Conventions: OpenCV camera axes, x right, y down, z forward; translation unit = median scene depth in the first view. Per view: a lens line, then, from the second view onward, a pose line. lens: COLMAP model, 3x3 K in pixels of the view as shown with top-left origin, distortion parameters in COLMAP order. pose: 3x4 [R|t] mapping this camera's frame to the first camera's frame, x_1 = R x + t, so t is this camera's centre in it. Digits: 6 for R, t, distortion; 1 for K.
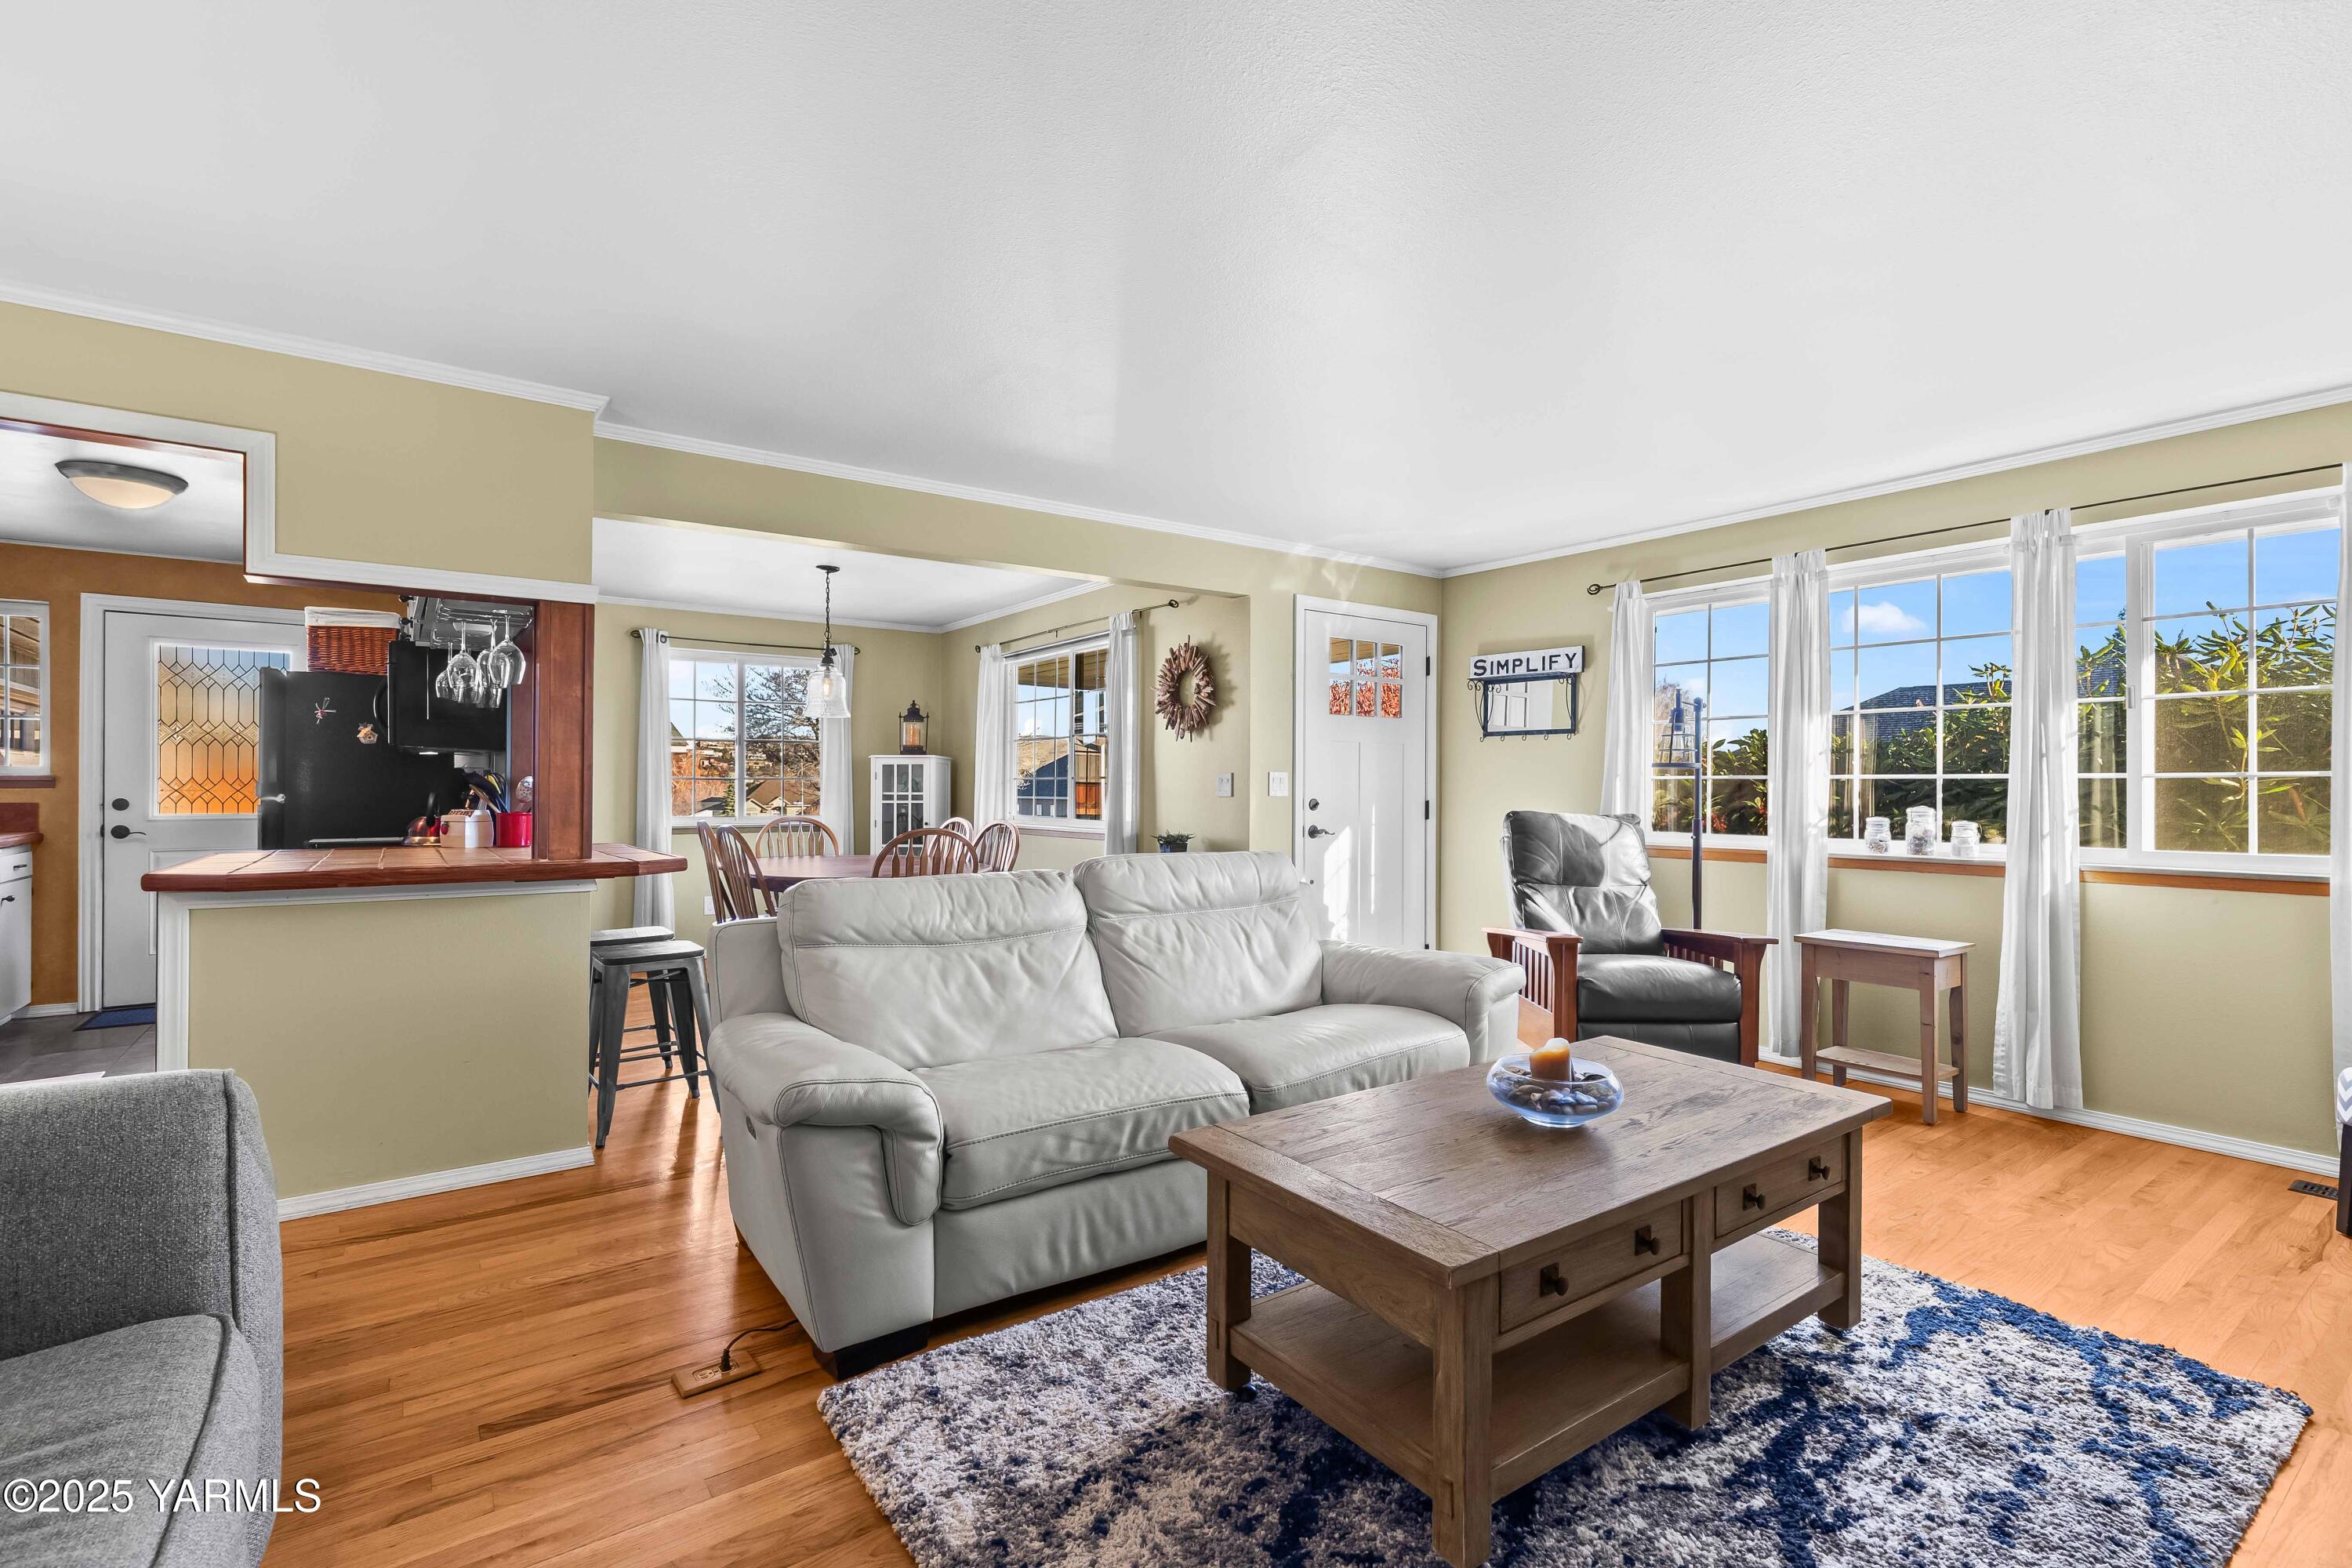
lens RADIAL K [[1077.3, 0, 1189.8], [0, 1077.3, 785.2], [0, 0, 1]] dist [0.004532, 0.000655]
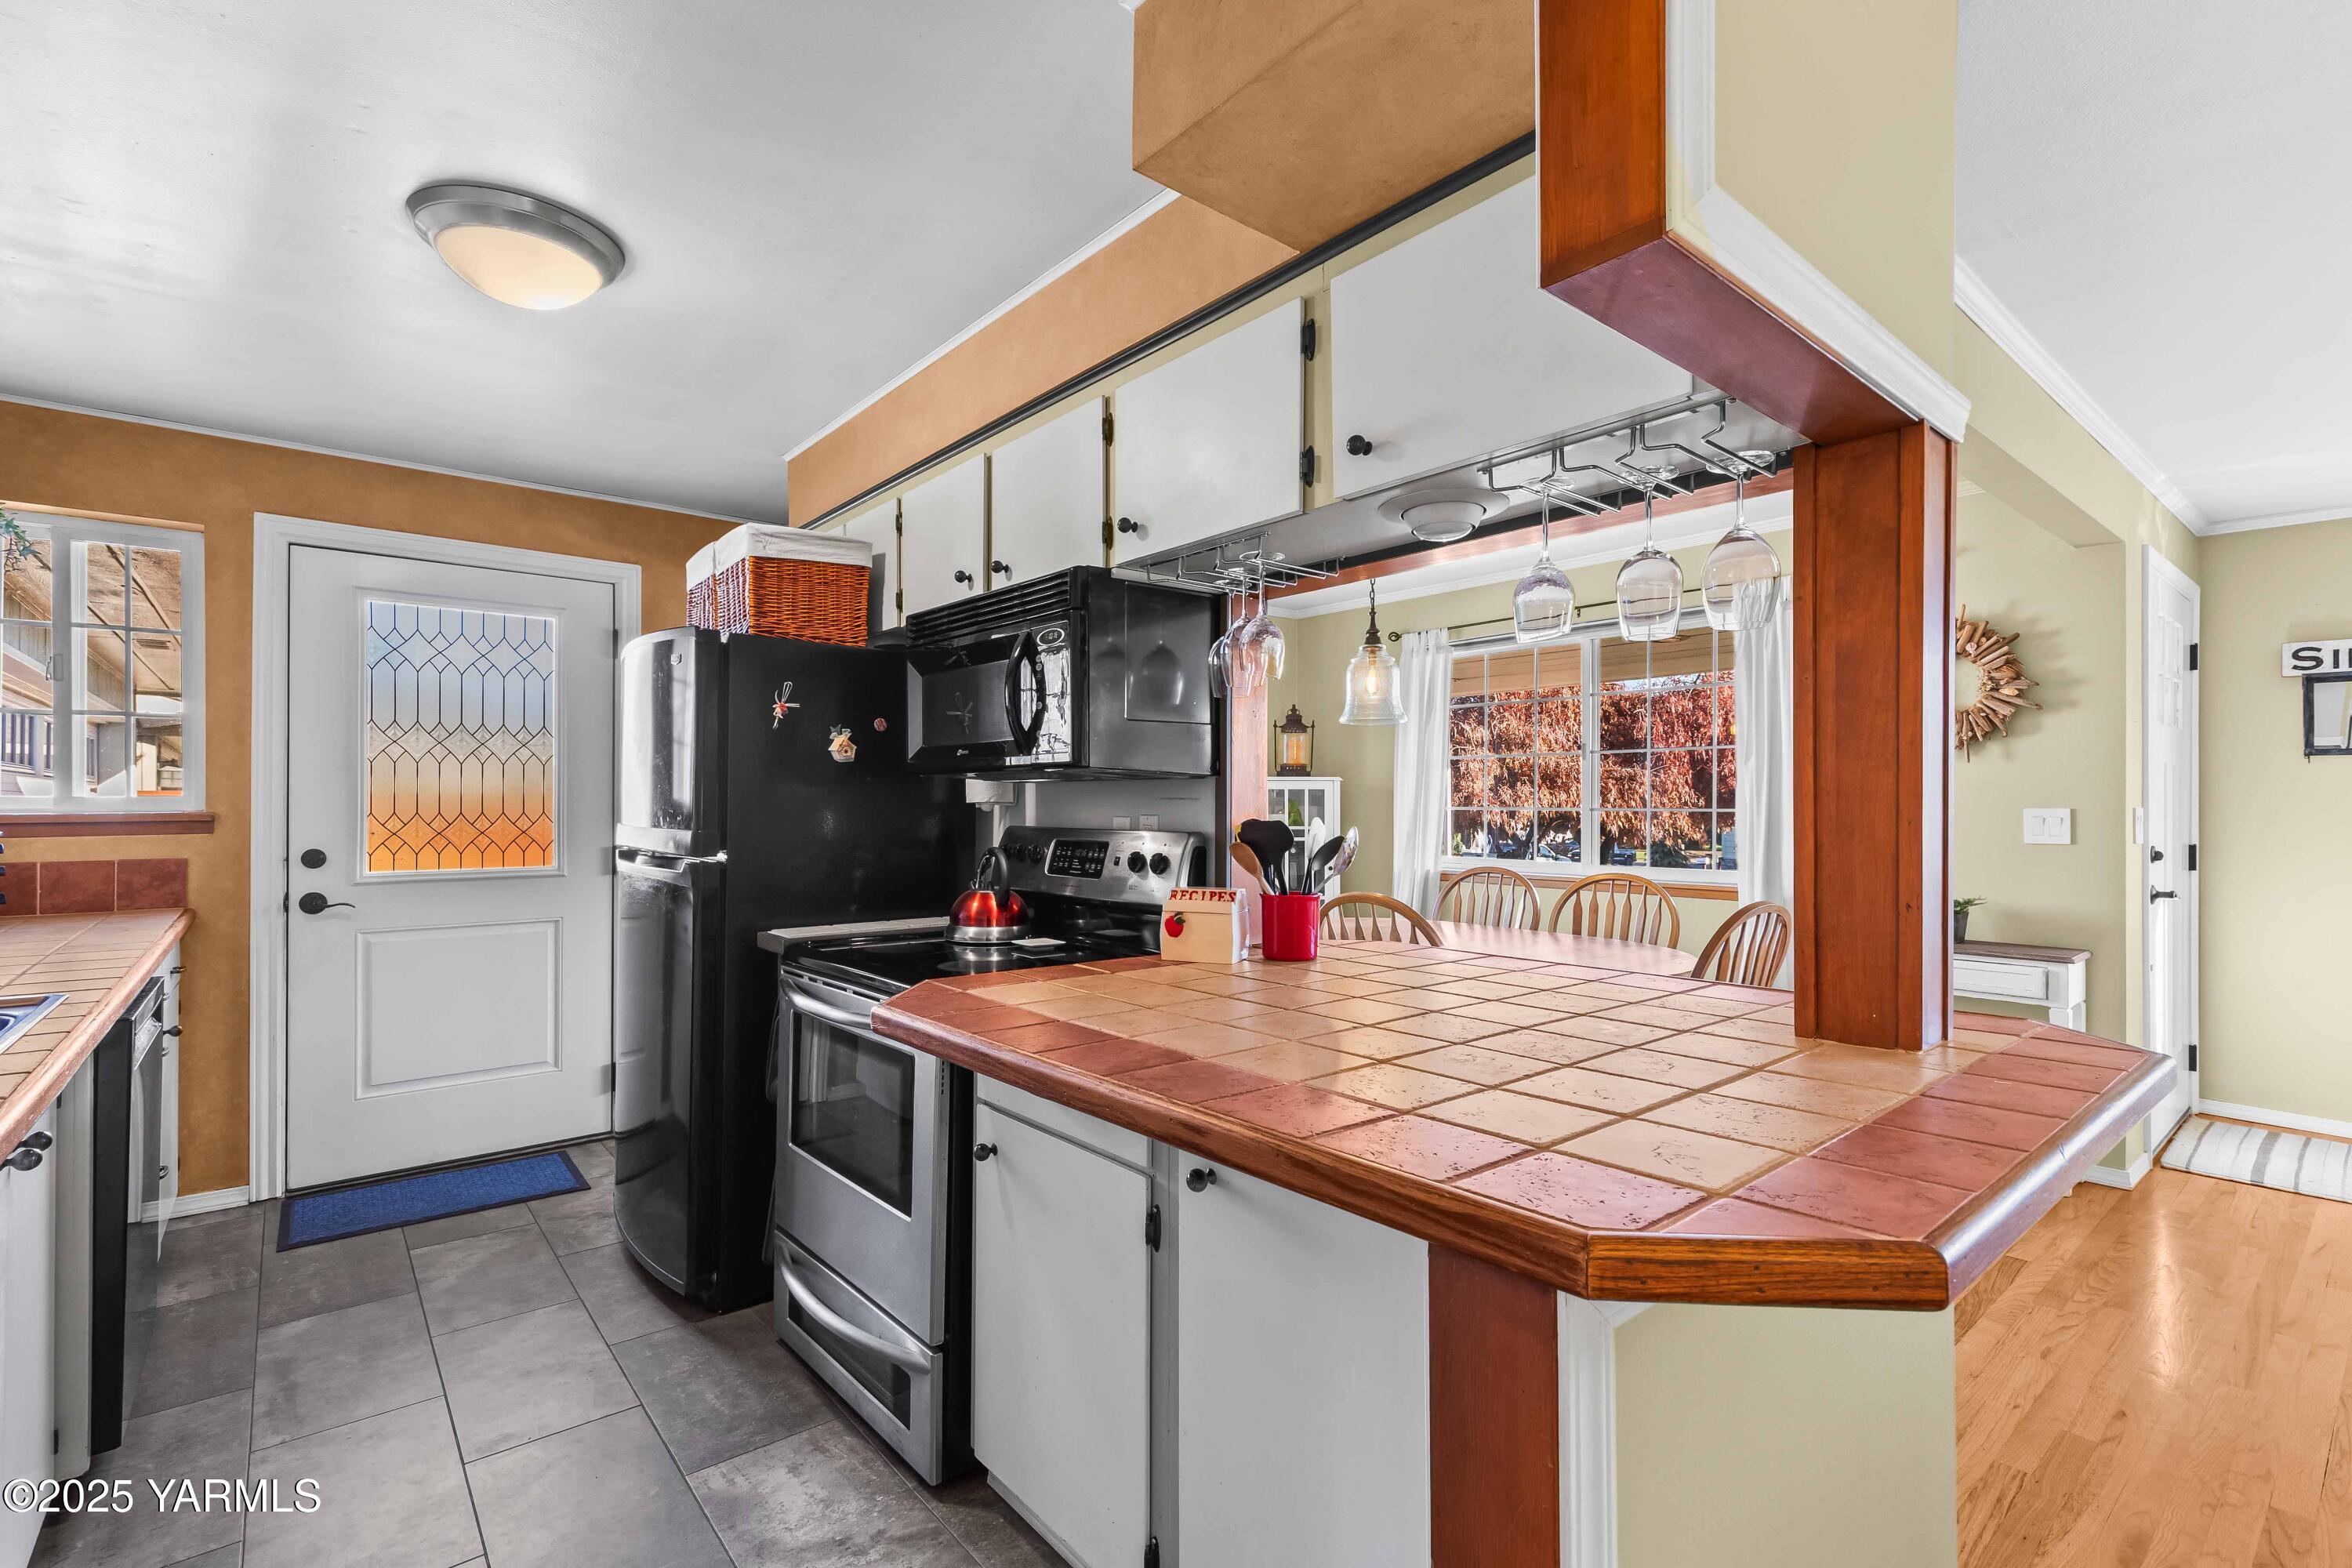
lens RADIAL K [[1063.8, 0, 1180.3], [0, 1063.8, 799.0], [0, 0, 1]] dist [0.002245, -0.000675]
pose [[0.997667, 0.000718, 0.068258, -0.561457], [-0.000613, 0.999999, -0.001571, -0.016167], [-0.068259, 0.001526, 0.997666, 0.378677]]
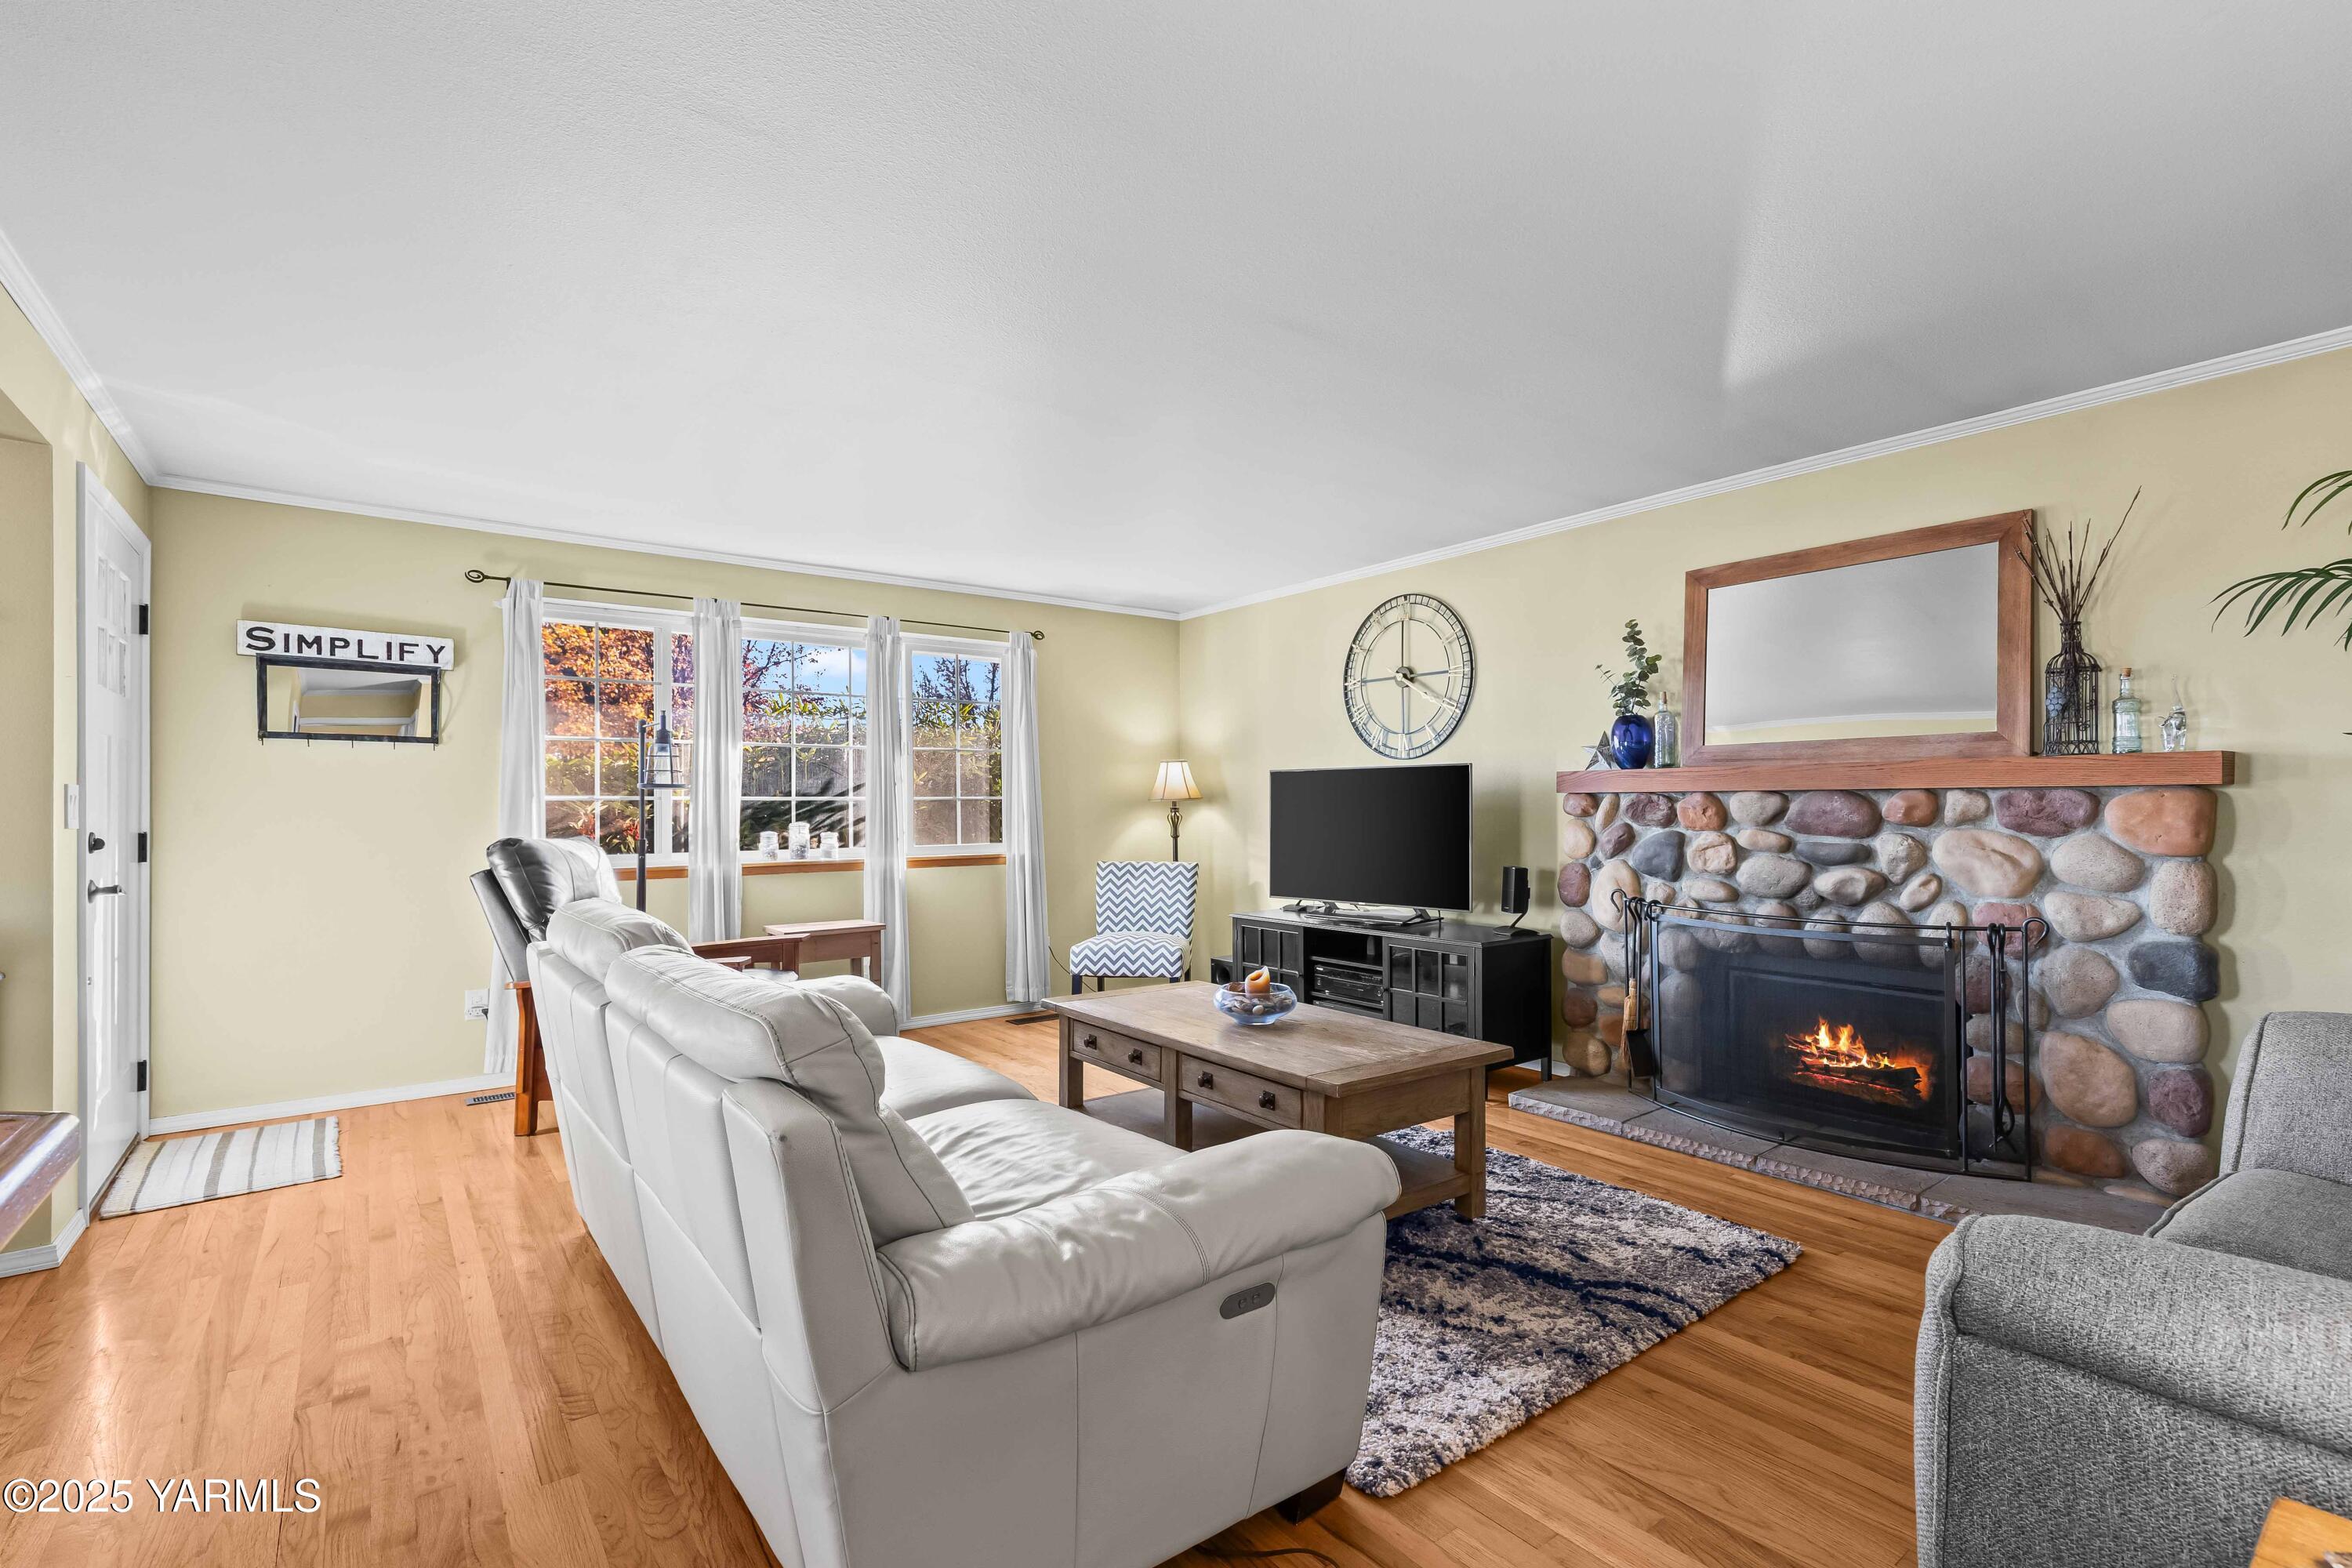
lens RADIAL K [[1063.8, 0, 1180.3], [0, 1063.8, 799.0], [0, 0, 1]] dist [0.002245, -0.000675]
pose [[-0.024015, 0.003941, 0.999704, -0.468435], [0.003627, 0.999986, -0.003855, -0.000536], [-0.999705, 0.003534, -0.024029, 0.456448]]
